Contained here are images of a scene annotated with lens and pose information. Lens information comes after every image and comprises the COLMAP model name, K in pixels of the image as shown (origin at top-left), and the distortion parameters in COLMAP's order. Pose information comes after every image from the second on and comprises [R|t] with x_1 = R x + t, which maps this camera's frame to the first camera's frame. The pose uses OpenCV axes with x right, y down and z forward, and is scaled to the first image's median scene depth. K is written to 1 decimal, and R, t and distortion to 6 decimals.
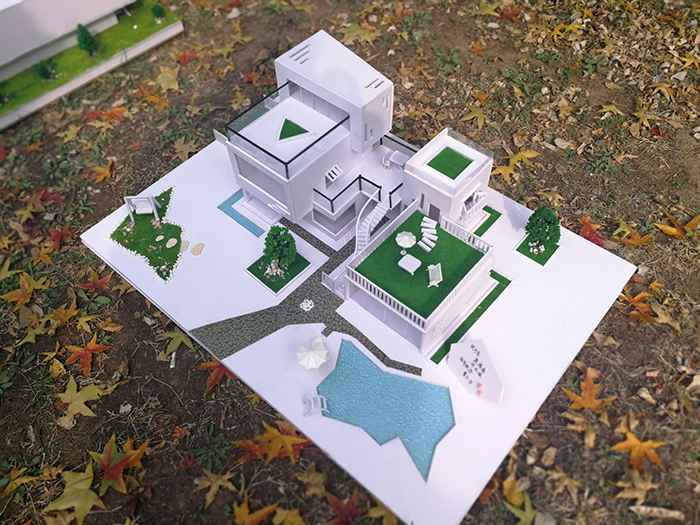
lens RADIAL K [[569.2, 0, 350.0], [0, 569.2, 262.5], [0, 0, 1]] dist [-0.000597, -0.005820]
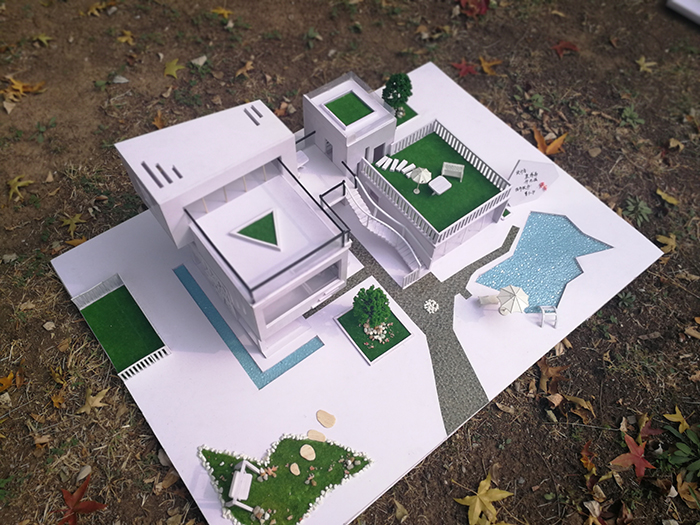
lens RADIAL K [[569.2, 0, 350.0], [0, 569.2, 262.5], [0, 0, 1]] dist [-0.000597, -0.005820]
pose [[0.193459, -0.824970, 0.531035, -0.526099], [0.766549, 0.464921, 0.443002, -0.462851], [-0.612353, 0.321362, 0.722323, 0.385579]]
